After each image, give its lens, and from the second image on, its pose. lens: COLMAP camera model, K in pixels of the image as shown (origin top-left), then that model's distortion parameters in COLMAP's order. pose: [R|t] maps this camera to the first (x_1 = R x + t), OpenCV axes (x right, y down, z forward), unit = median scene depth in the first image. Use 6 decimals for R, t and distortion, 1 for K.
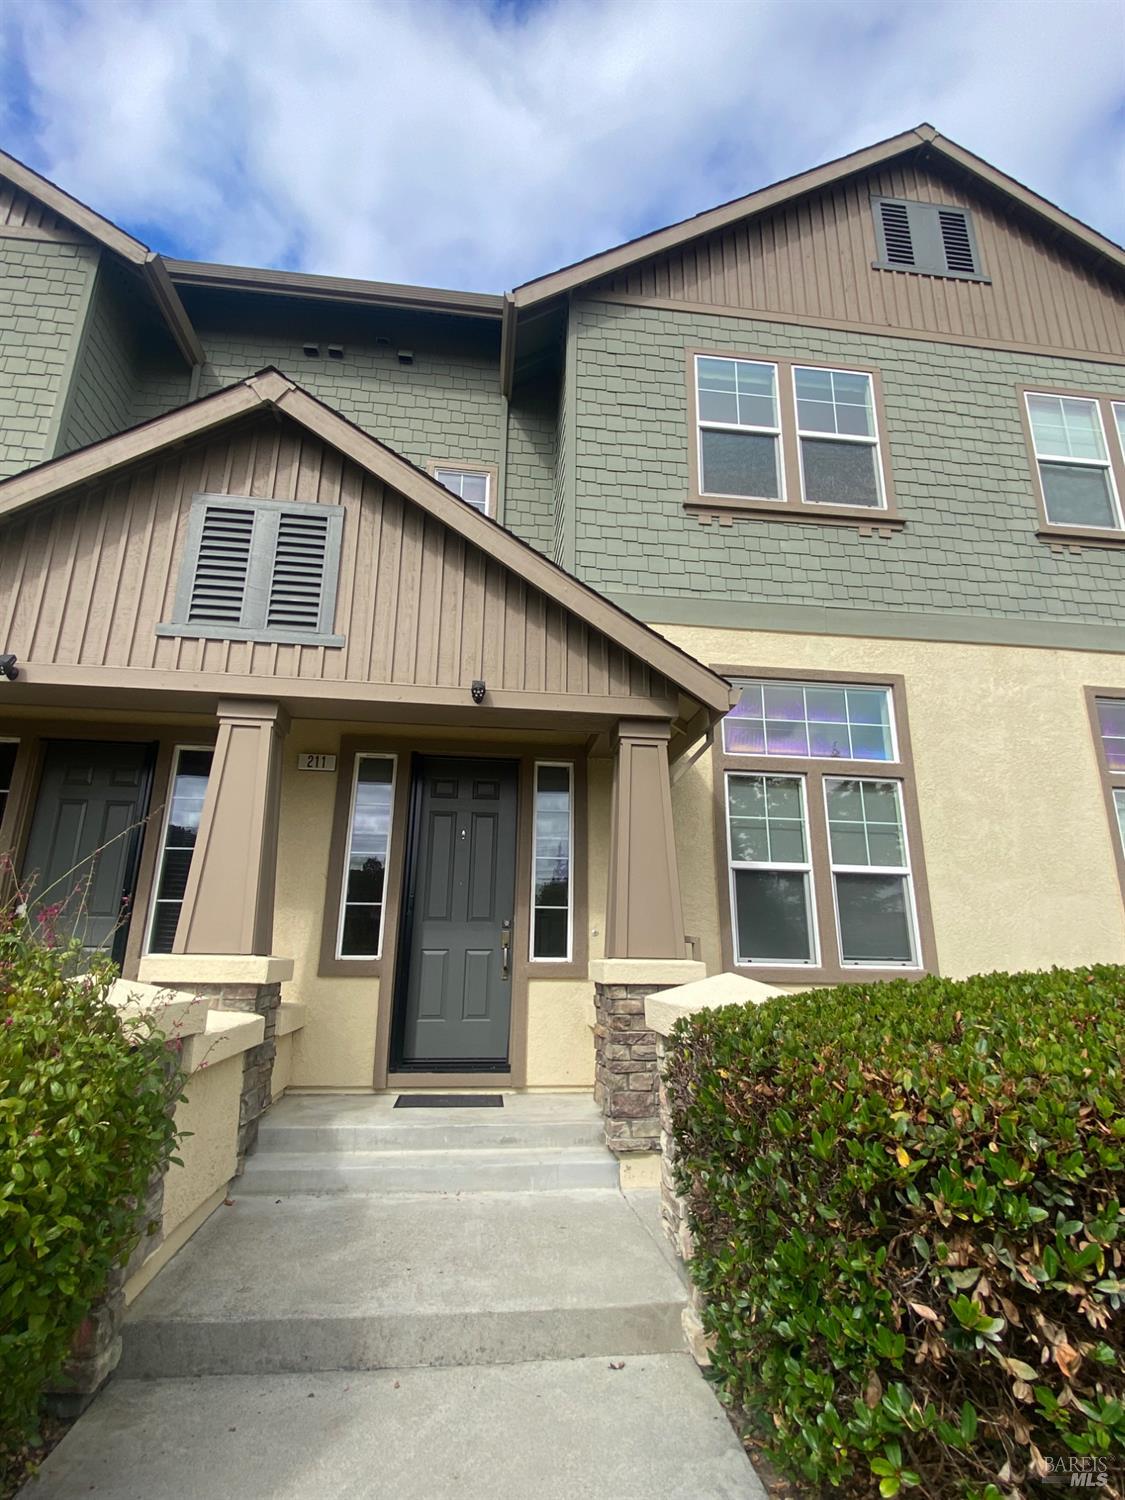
lens RADIAL K [[743.1, 0, 561.3], [0, 743.1, 748.1], [0, 0, 1]] dist [0.000452, -0.000002]
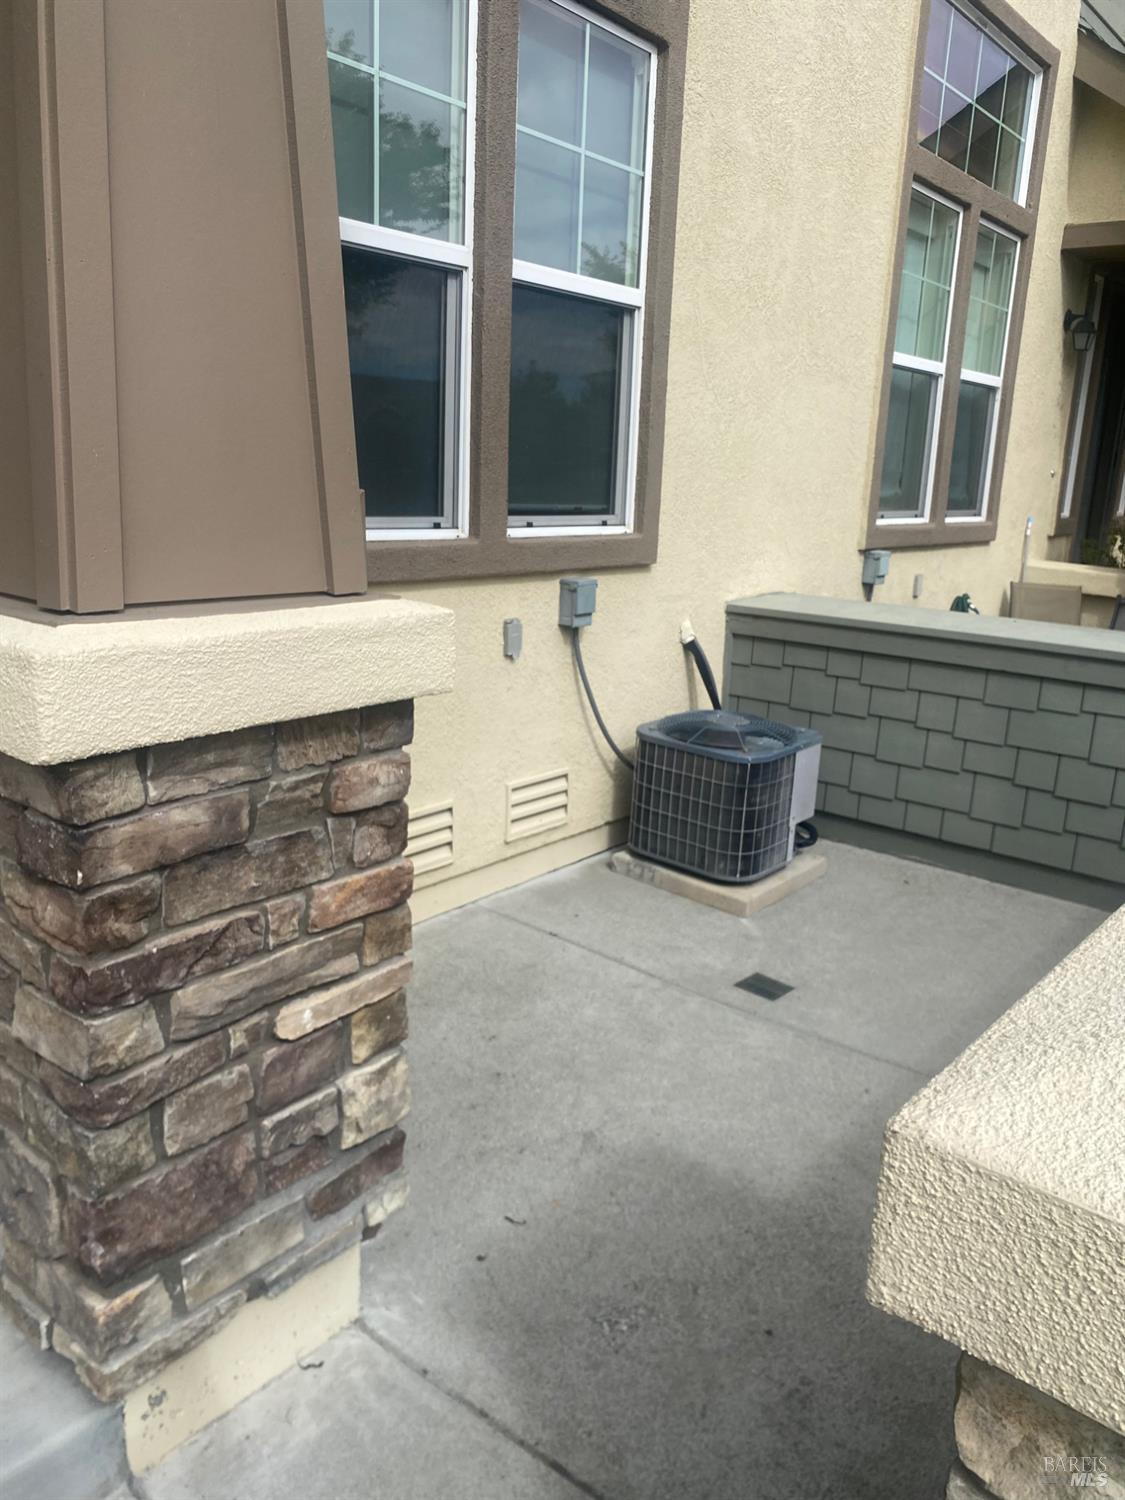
lens RADIAL K [[1136.2, 0, 567.7], [0, 1136.2, 742.7], [0, 0, 1]] dist [-0.000123, -0.000183]
pose [[0.717530, -0.153615, 0.679377, -0.031931], [-0.219262, 0.875974, 0.429643, 0.141555], [-0.661116, -0.457243, 0.594856, 0.645218]]
